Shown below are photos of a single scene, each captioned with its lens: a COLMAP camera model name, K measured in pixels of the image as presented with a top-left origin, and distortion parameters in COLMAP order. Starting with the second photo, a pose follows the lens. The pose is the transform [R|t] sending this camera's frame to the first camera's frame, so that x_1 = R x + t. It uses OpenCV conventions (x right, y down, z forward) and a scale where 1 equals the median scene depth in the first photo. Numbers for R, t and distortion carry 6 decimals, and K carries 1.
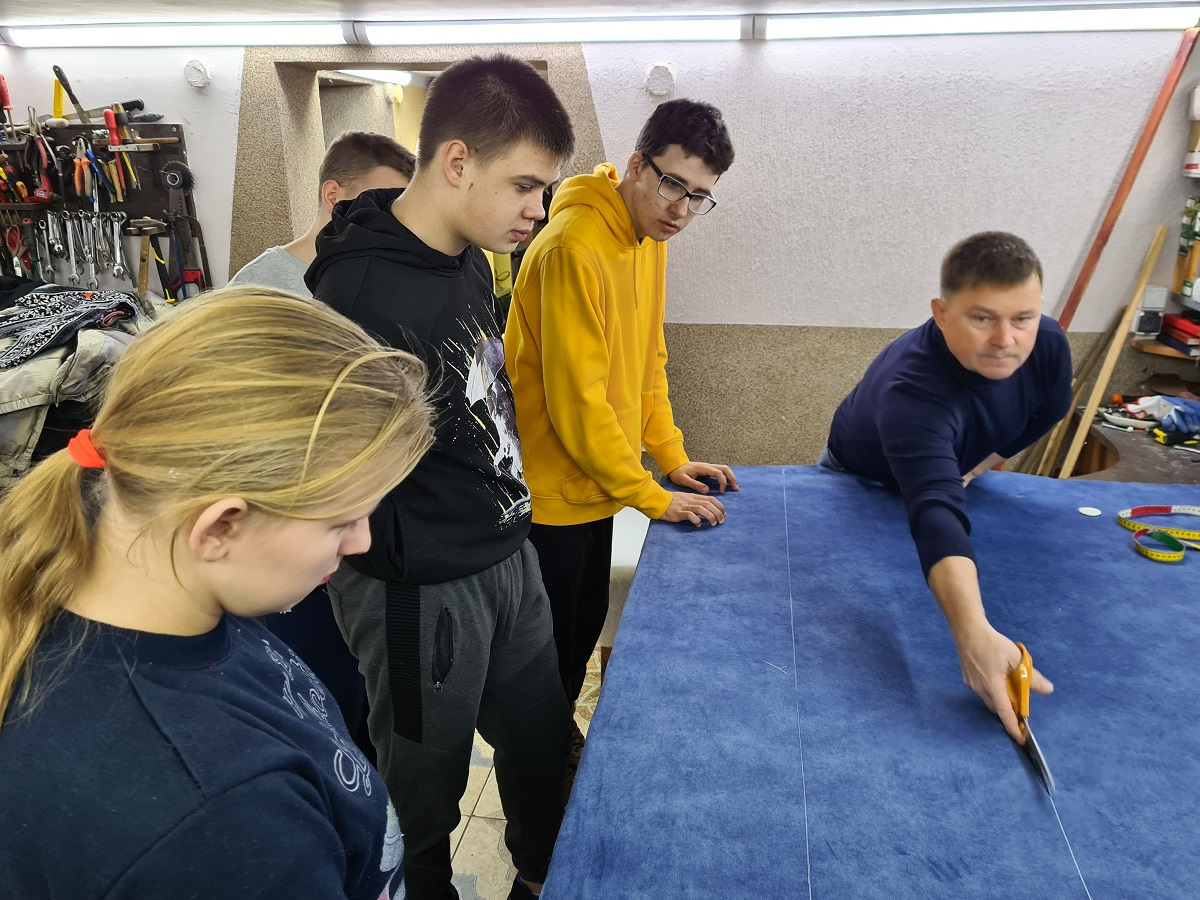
lens RADIAL K [[899.5, 0, 617.3], [0, 899.5, 441.6], [0, 0, 1]] dist [0.062492, -0.050049]
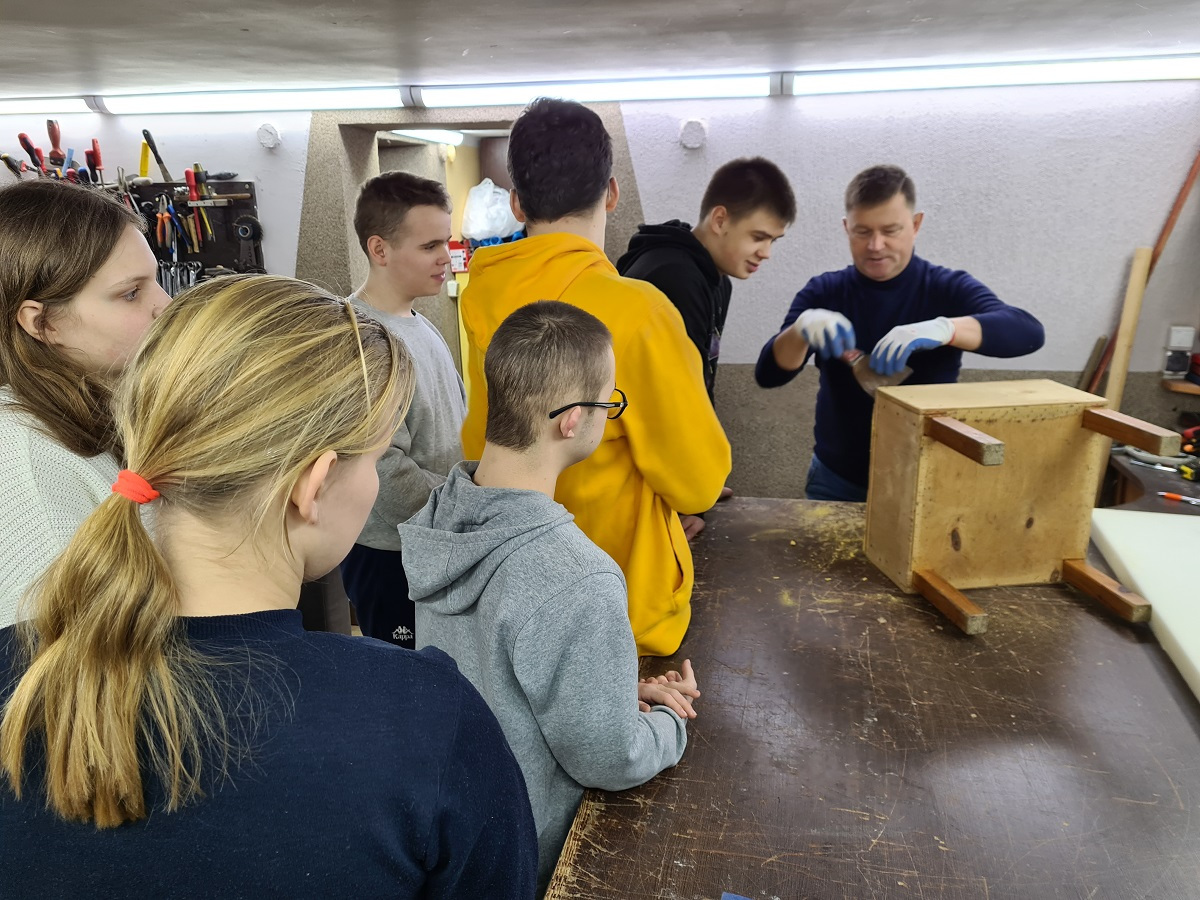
lens RADIAL K [[901.7, 0, 606.3], [0, 901.7, 452.1], [0, 0, 1]] dist [0.058984, -0.046046]
pose [[0.998003, 0.007659, -0.062700, 0.015010], [-0.010722, 0.998758, -0.048661, 0.025484], [0.062249, 0.049236, 0.996845, -0.046095]]
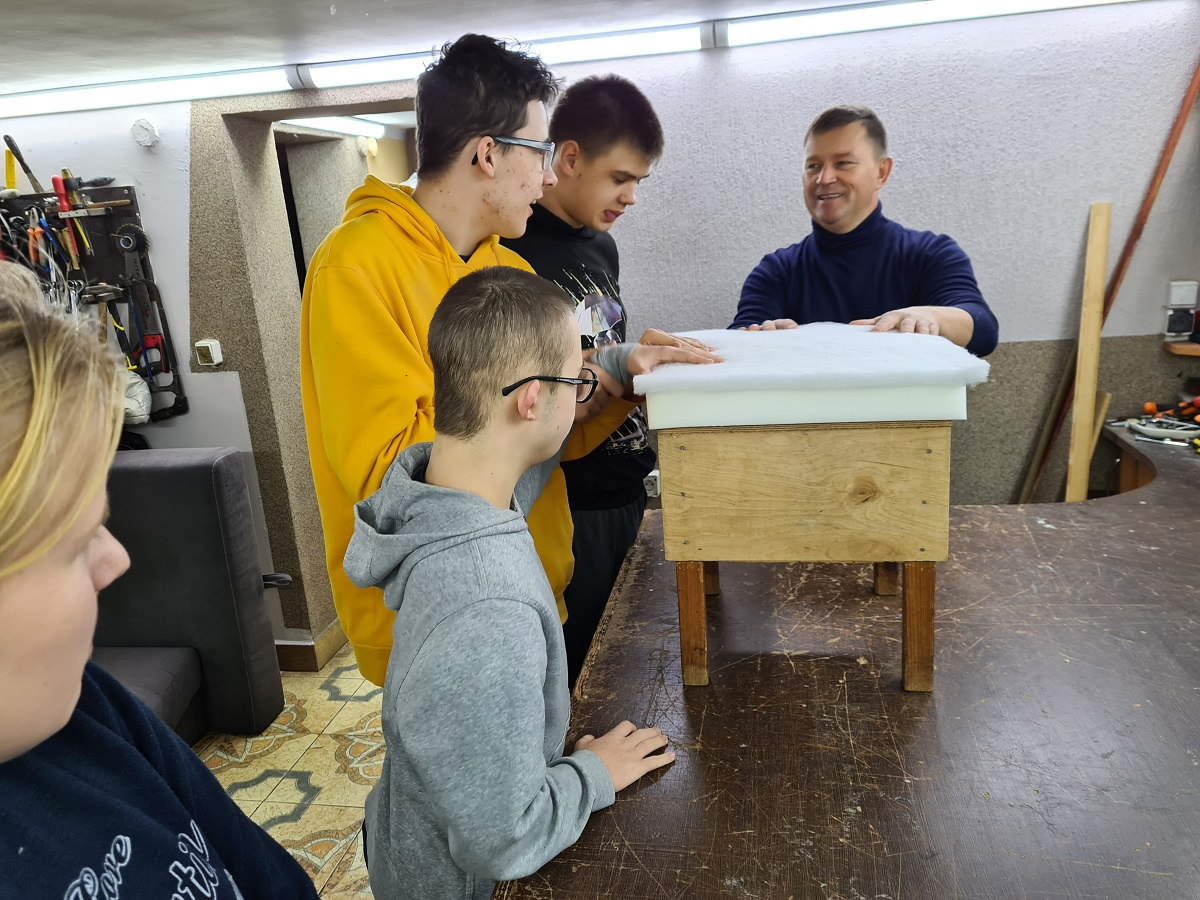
lens RADIAL K [[902.9, 0, 597.5], [0, 902.9, 455.3], [0, 0, 1]] dist [0.060510, -0.047869]
pose [[0.996947, -0.057904, -0.052380, 0.052394], [0.055673, 0.997518, -0.043100, 0.007442], [0.054746, 0.040052, 0.997697, 0.076015]]
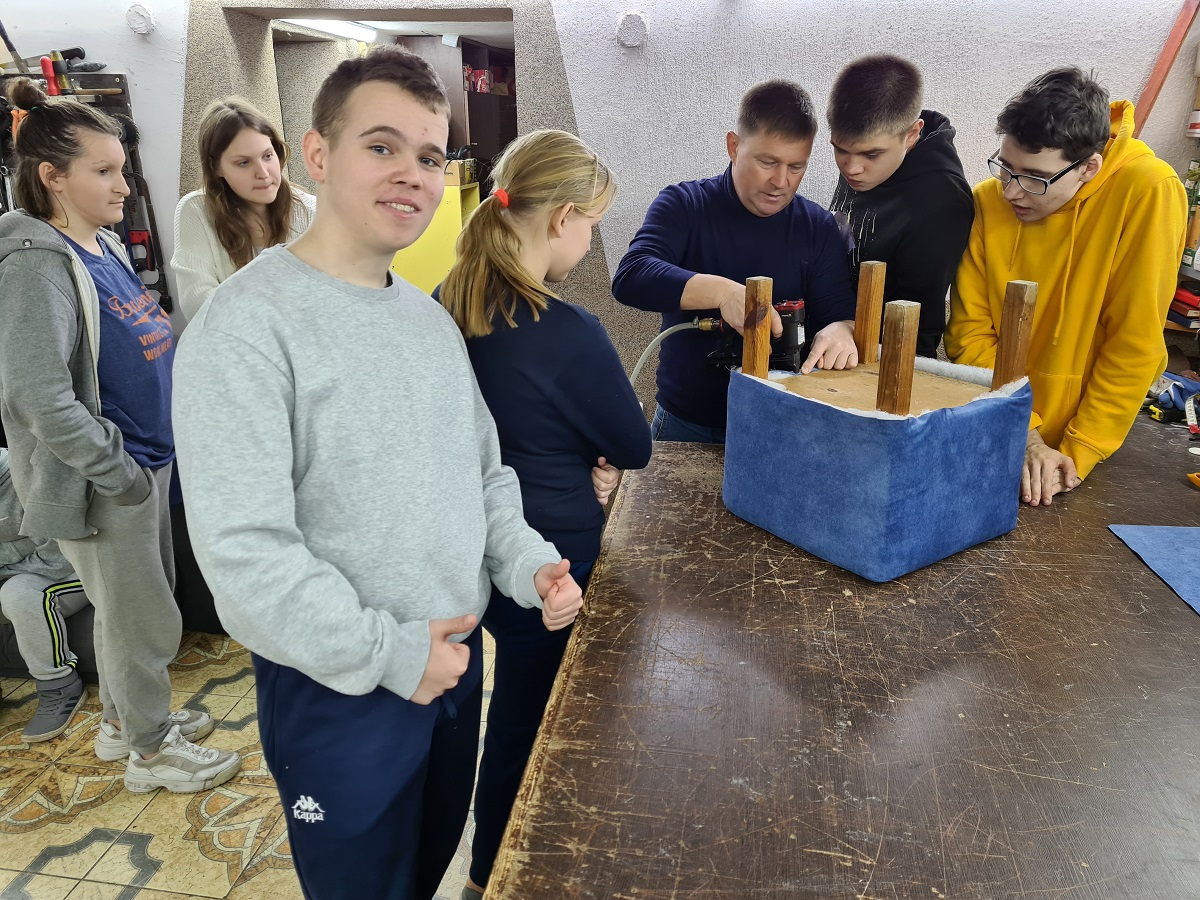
lens RADIAL K [[893.2, 0, 599.6], [0, 893.2, 442.0], [0, 0, 1]] dist [0.071217, -0.053380]
pose [[0.999961, 0.007963, 0.003769, 0.013000], [-0.008055, 0.999657, 0.024930, 0.004736], [-0.003569, -0.024959, 0.999682, 0.053600]]
